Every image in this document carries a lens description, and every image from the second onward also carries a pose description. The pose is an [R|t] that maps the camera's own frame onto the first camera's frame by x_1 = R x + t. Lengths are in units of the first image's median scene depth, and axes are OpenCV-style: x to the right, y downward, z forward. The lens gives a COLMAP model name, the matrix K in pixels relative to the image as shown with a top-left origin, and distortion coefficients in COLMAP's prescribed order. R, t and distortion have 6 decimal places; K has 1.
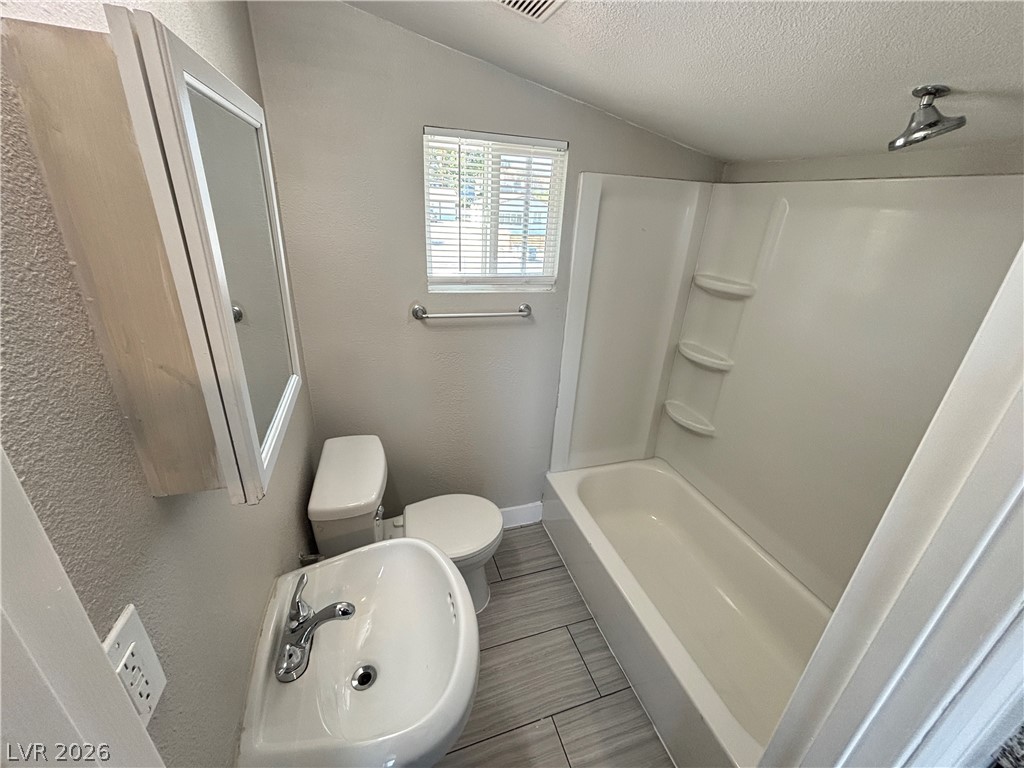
lens RADIAL K [[414.2, 0, 512.0], [0, 414.2, 384.0], [0, 0, 1]] dist [-0.001182, 0.000008]
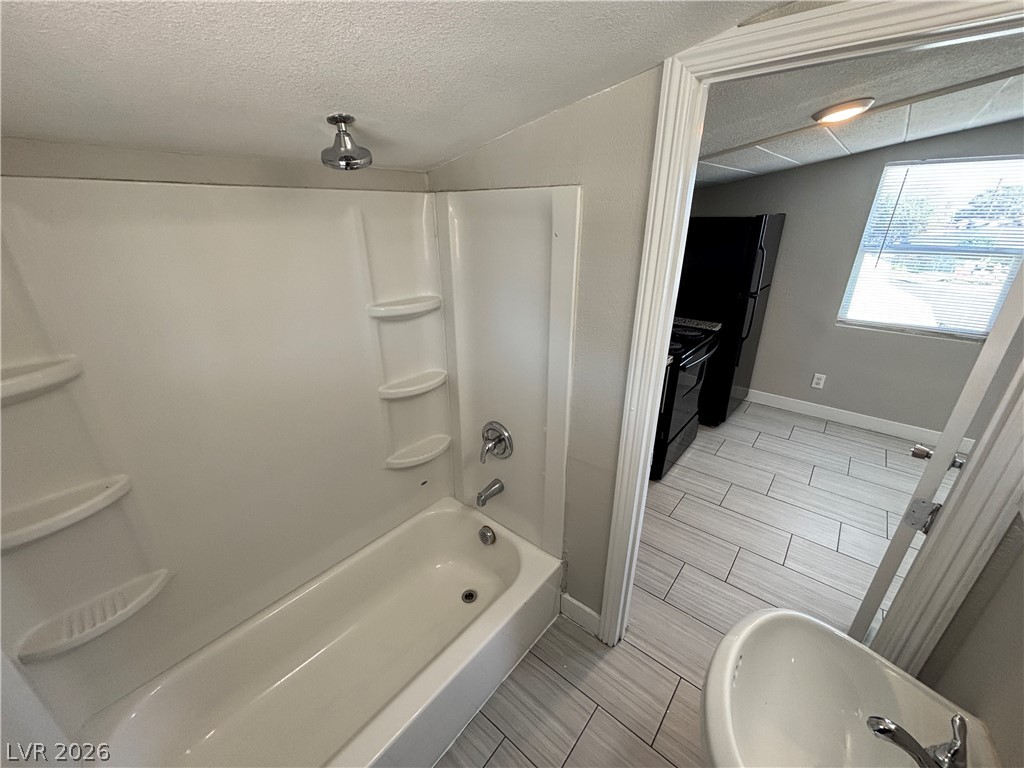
lens RADIAL K [[403.6, 0, 514.1], [0, 403.6, 386.5], [0, 0, 1]] dist [-0.000045, 0.000222]
pose [[-0.520197, -0.375879, 0.766883, -0.178718], [0.323426, 0.744360, 0.584229, -0.333401], [-0.790437, 0.551944, -0.265645, 0.679259]]
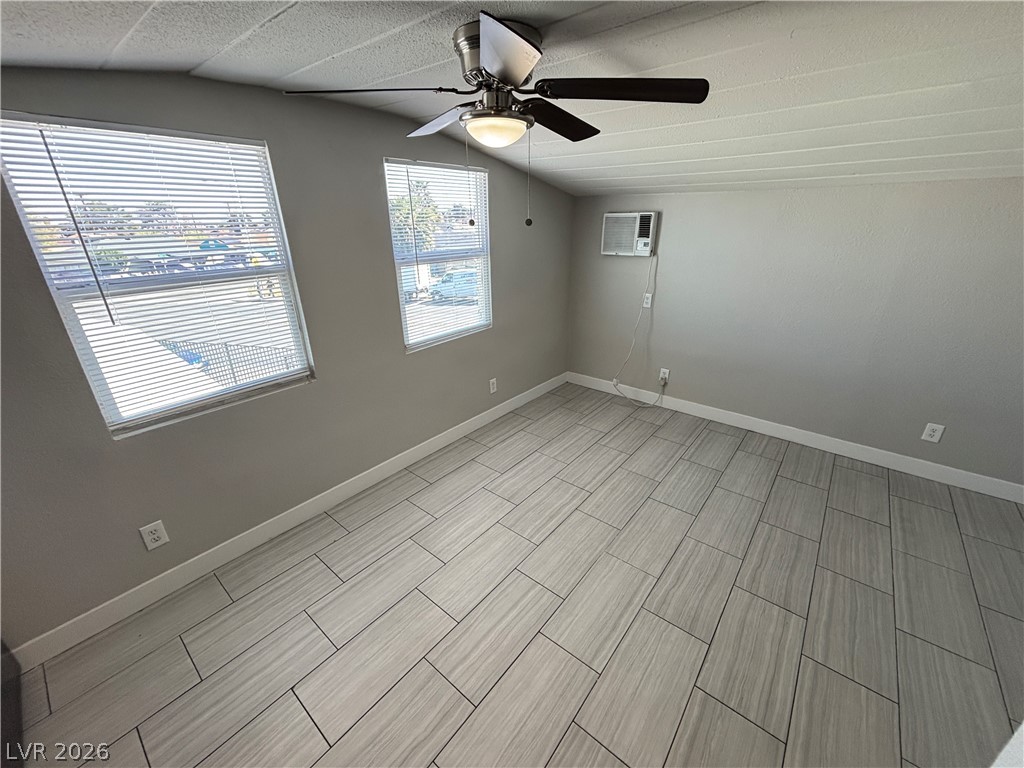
lens RADIAL K [[409.8, 0, 511.8], [0, 409.8, 385.0], [0, 0, 1]] dist [0.002463, -0.000064]
pose [[-0.845009, 0.158087, -0.510851, 0.287546], [-0.243212, 0.737166, 0.630424, 0.117005], [0.476244, 0.656959, -0.584463, -0.263635]]
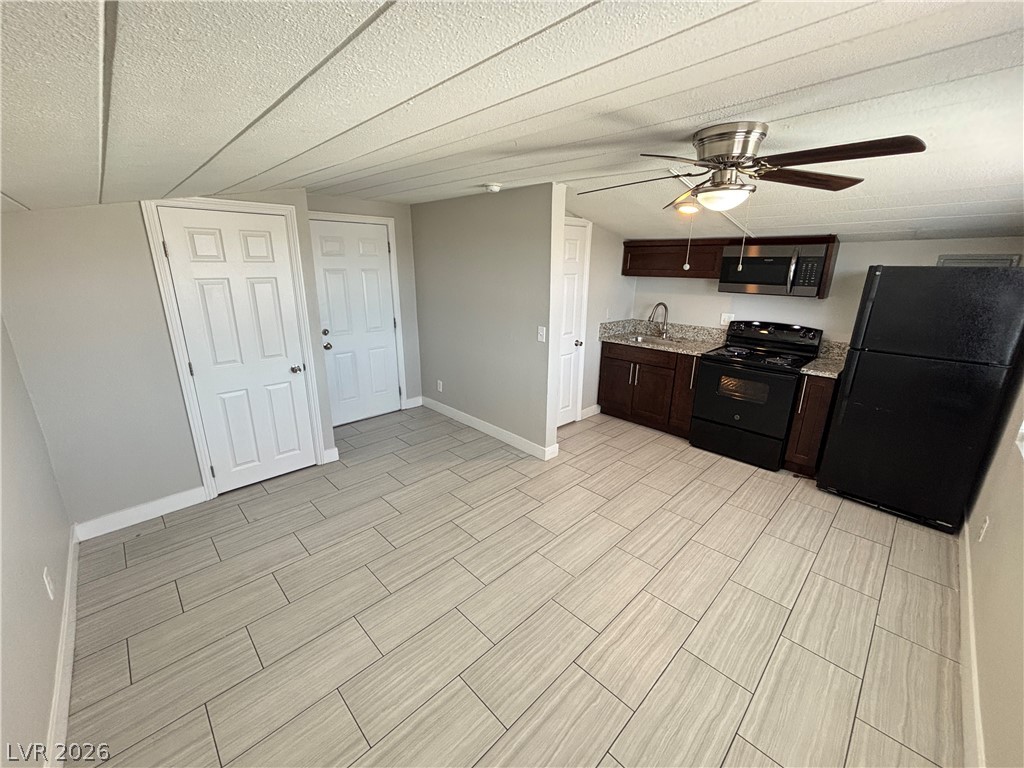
lens RADIAL K [[414.2, 0, 512.0], [0, 414.2, 384.0], [0, 0, 1]] dist [-0.001182, 0.000008]
pose [[0.898389, -0.165363, 0.406882, -1.166601], [0.206825, 0.976550, -0.059784, 0.675508], [-0.387454, 0.137863, 0.911522, -1.768188]]
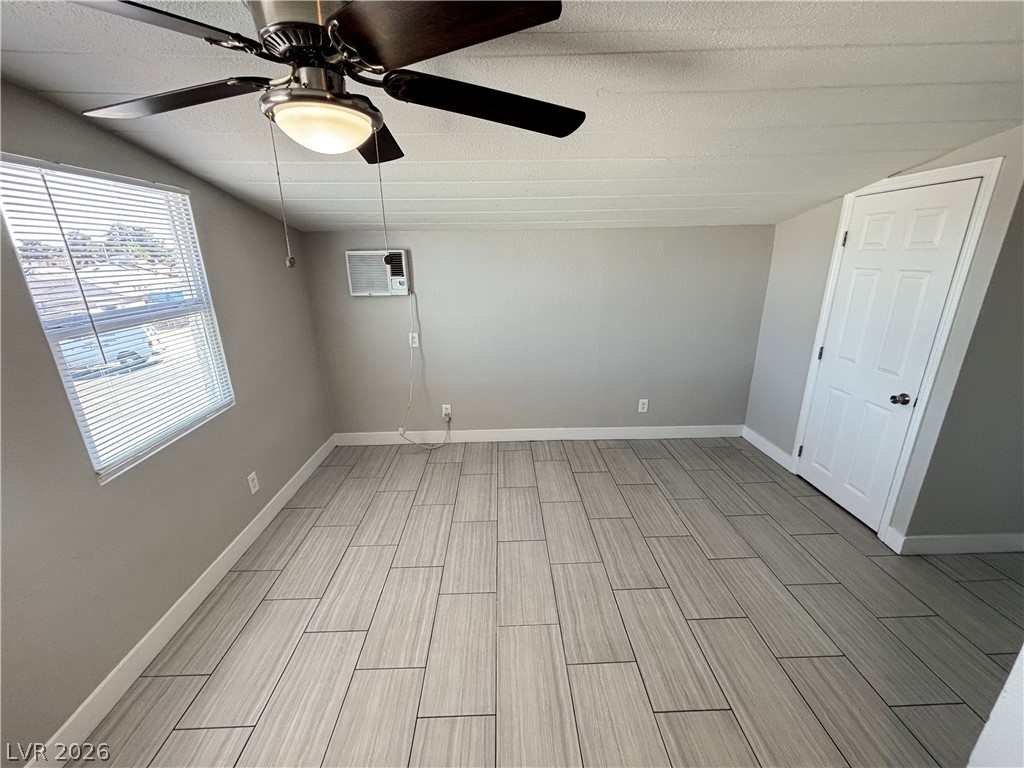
lens RADIAL K [[411.5, 0, 512.0], [0, 411.5, 384.0], [0, 0, 1]] dist [0.001360, -0.000140]
pose [[-0.289398, 0.243935, -0.925605, 0.336736], [-0.377857, 0.859341, 0.344612, 0.270081], [0.879473, 0.449477, -0.156519, -0.622801]]
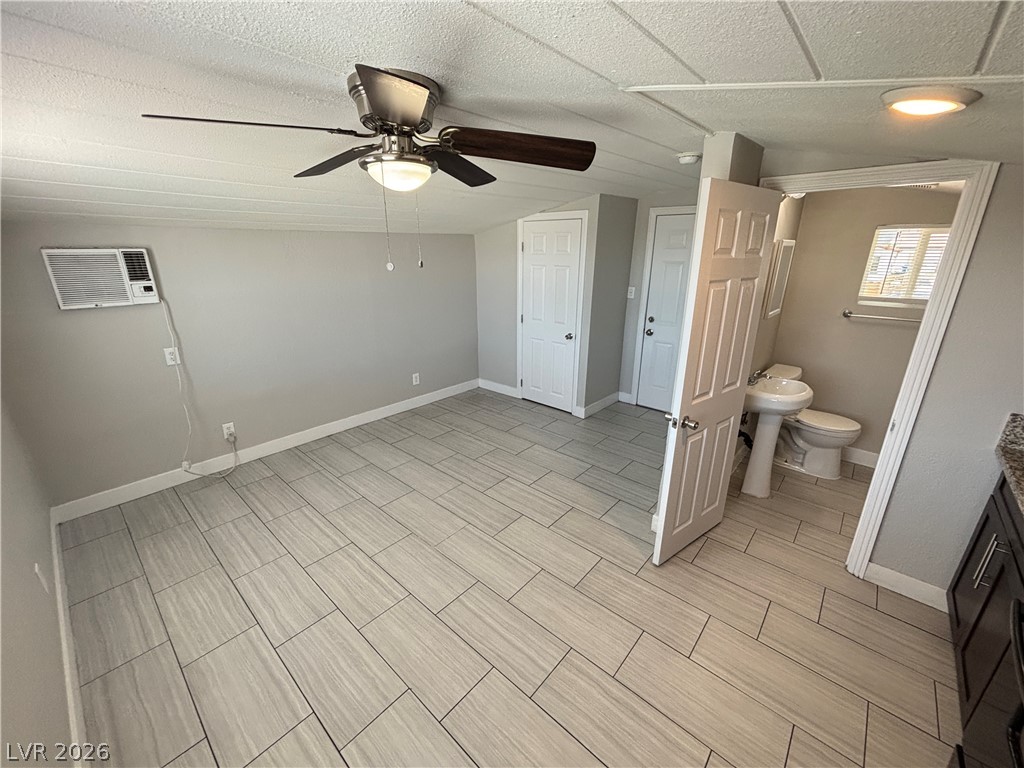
lens RADIAL K [[411.7, 0, 510.1], [0, 411.7, 383.2], [0, 0, 1]] dist [-0.002081, -0.000596]
pose [[0.495150, 0.222062, -0.839949, 0.687878], [-0.320433, 0.945304, 0.061019, 0.527790], [0.807557, 0.238934, 0.539223, -1.243127]]
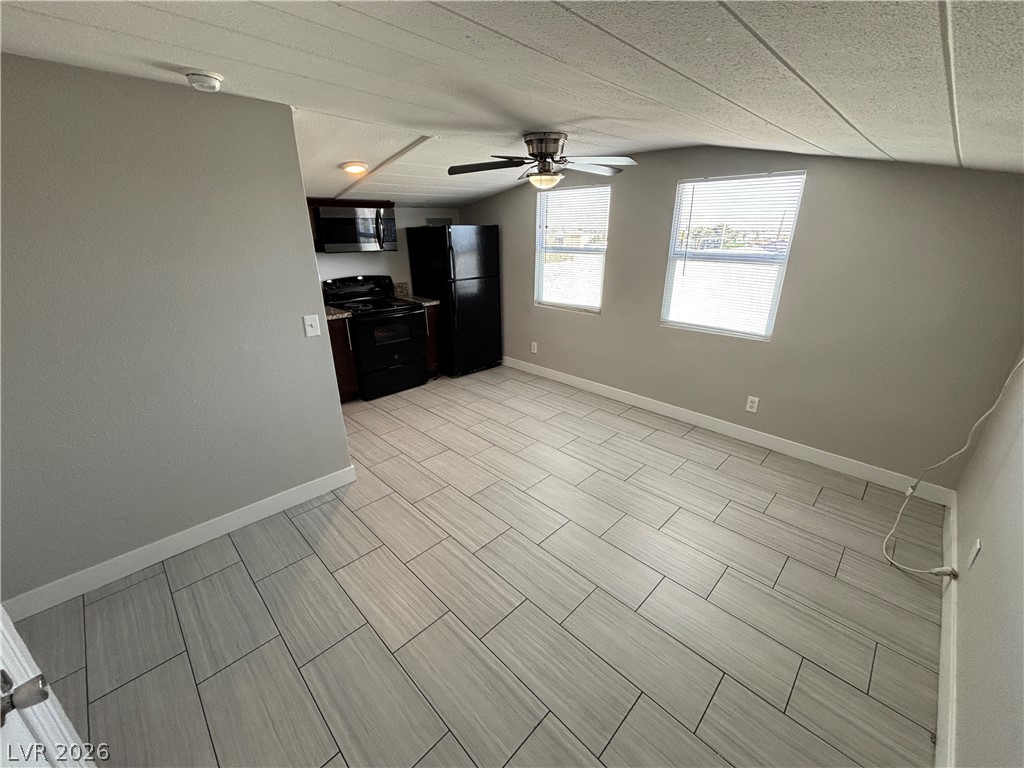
lens RADIAL K [[412.4, 0, 516.3], [0, 412.4, 384.6], [0, 0, 1]] dist [-0.001890, -0.000596]
pose [[-0.455947, -0.367101, 0.810771, -1.734928], [0.329261, 0.776763, 0.536867, -0.020275], [-0.826861, 0.511738, -0.233291, -0.204929]]
